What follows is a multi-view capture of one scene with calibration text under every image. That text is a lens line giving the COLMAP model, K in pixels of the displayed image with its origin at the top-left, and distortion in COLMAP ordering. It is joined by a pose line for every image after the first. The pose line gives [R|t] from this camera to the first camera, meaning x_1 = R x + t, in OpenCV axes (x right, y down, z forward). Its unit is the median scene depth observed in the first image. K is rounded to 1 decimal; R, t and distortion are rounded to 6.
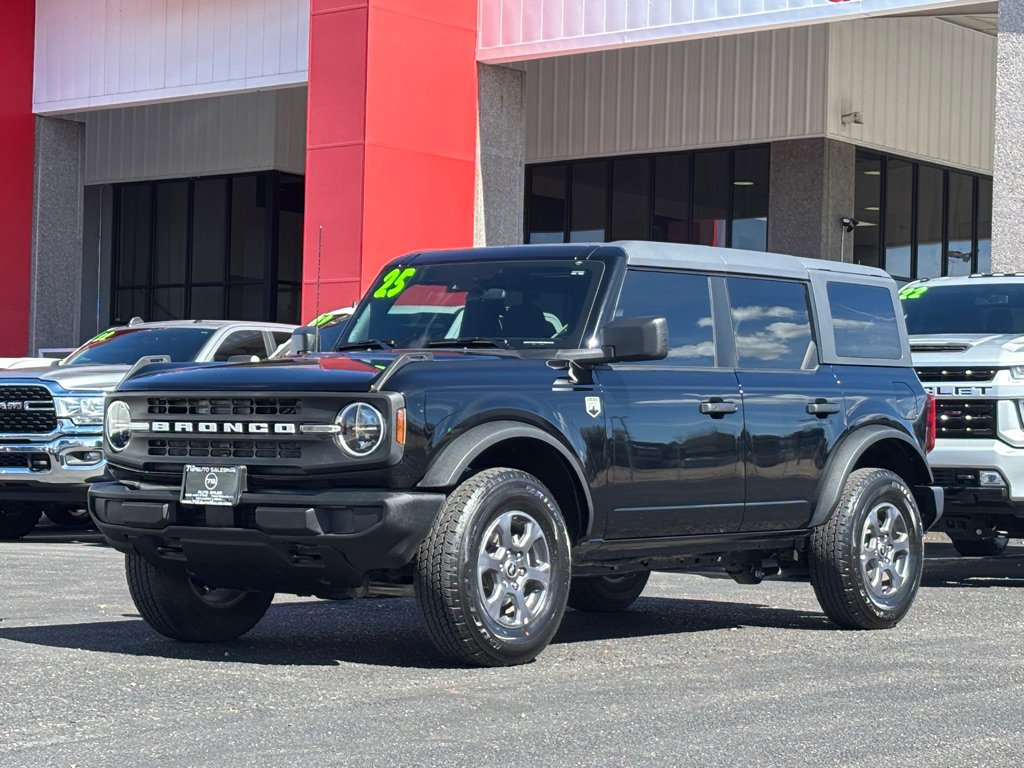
lens RADIAL K [[2408.7, 0, 512.6], [0, 2408.7, 379.5], [0, 0, 1]] dist [0.224041, 0.000000]
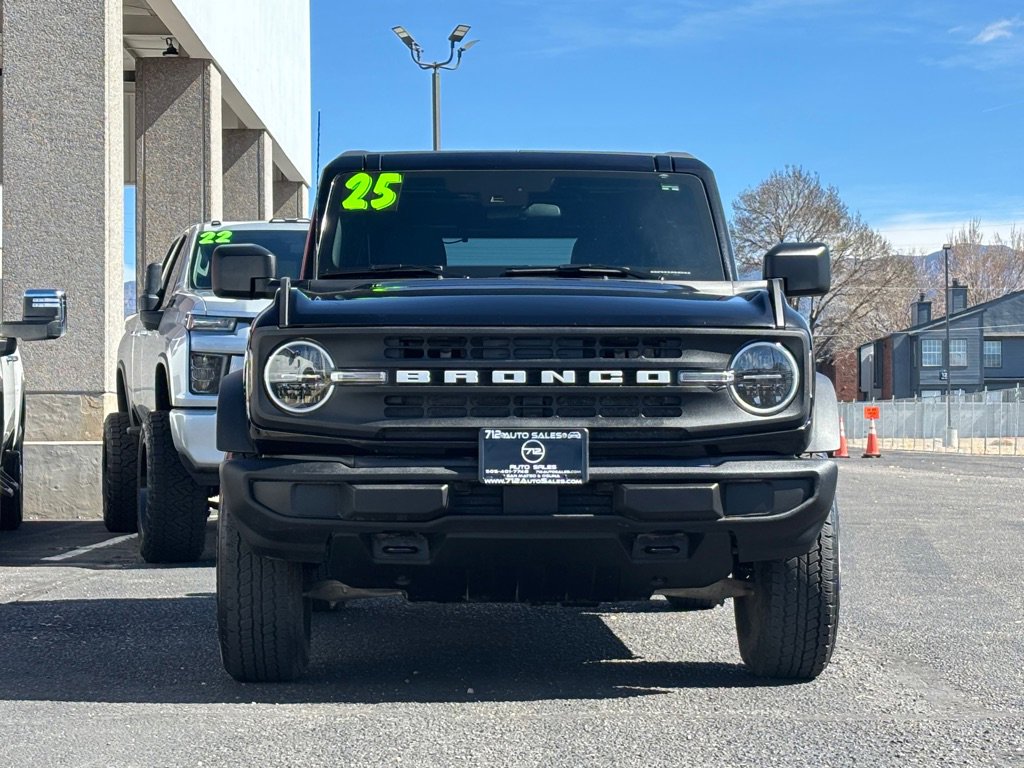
lens RADIAL K [[2408.7, 0, 513.0], [0, 2408.7, 383.6], [0, 0, 1]] dist [0.224041, 0.000000]
pose [[0.765608, -0.004616, 0.643291, -0.578667], [-0.003819, 0.999924, 0.011721, 0.013202], [-0.643296, -0.011430, 0.765532, 0.444134]]
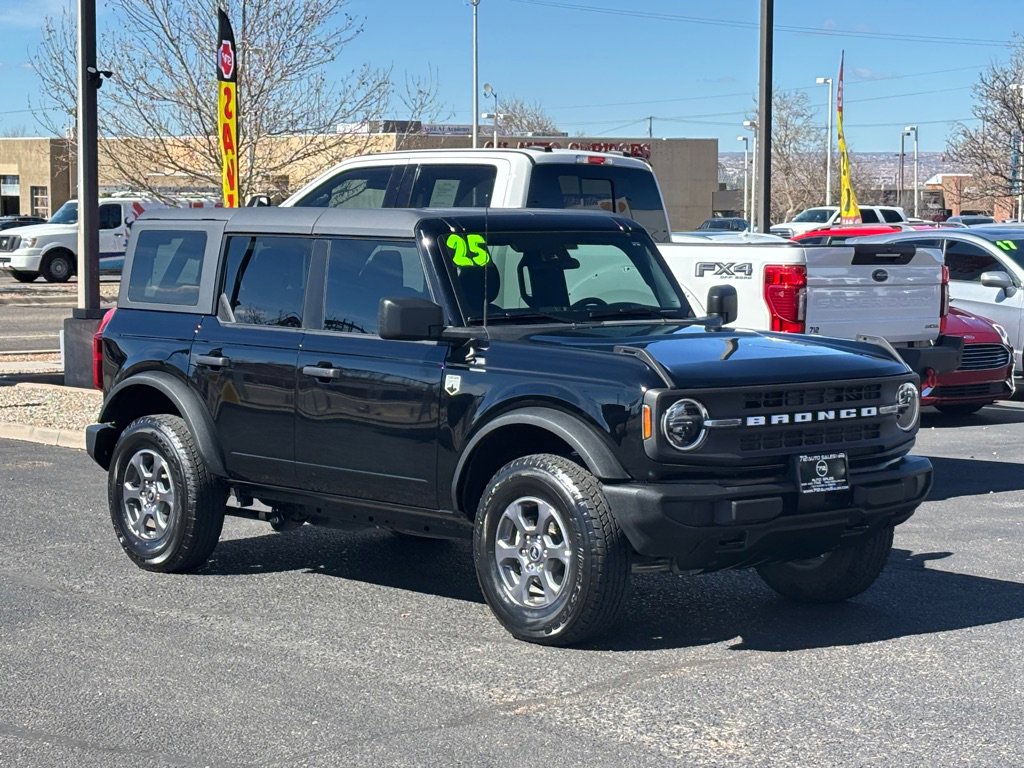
lens RADIAL K [[2408.7, 0, 511.9], [0, 2408.7, 385.2], [0, 0, 1]] dist [0.224041, 0.000000]
pose [[0.191846, -0.084095, 0.977815, -1.148341], [-0.015830, 0.995927, 0.088759, -0.083042], [-0.981297, -0.032507, 0.189734, 0.913830]]
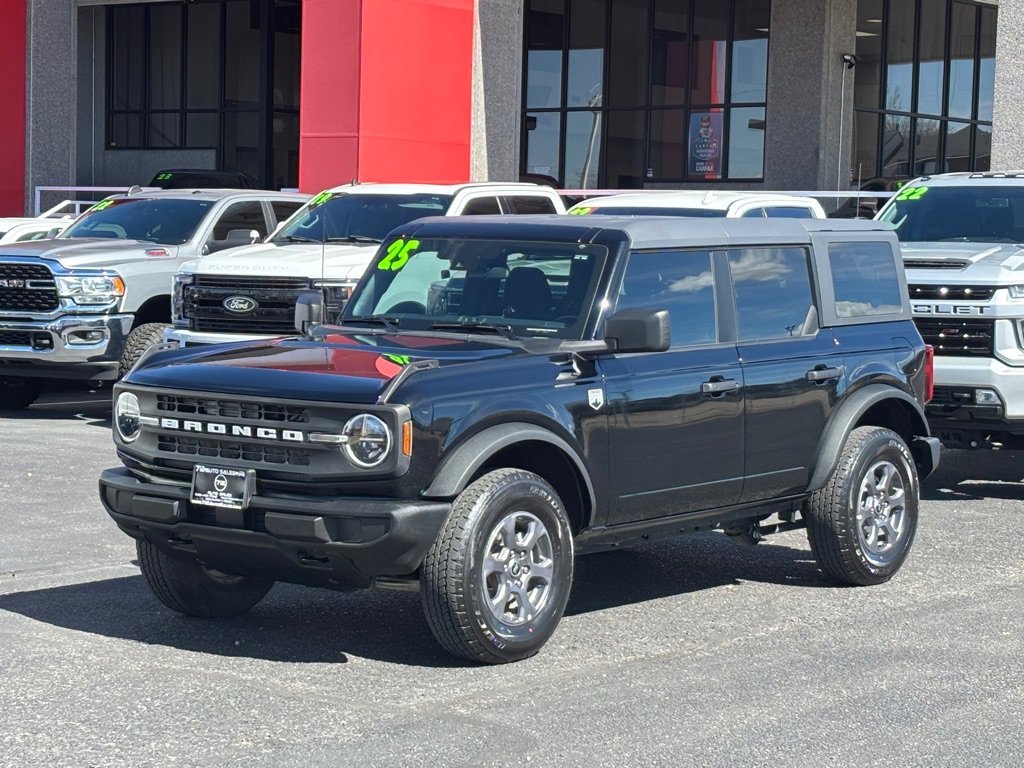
lens RADIAL K [[2408.7, 0, 505.0], [0, 2408.7, 392.3], [0, 0, 1]] dist [0.224041, 0.000000]
pose [[0.999998, 0.001527, -0.000875, -0.004072], [-0.001433, 0.995082, 0.099042, -0.094673], [0.001022, -0.099040, 0.995083, -0.008036]]
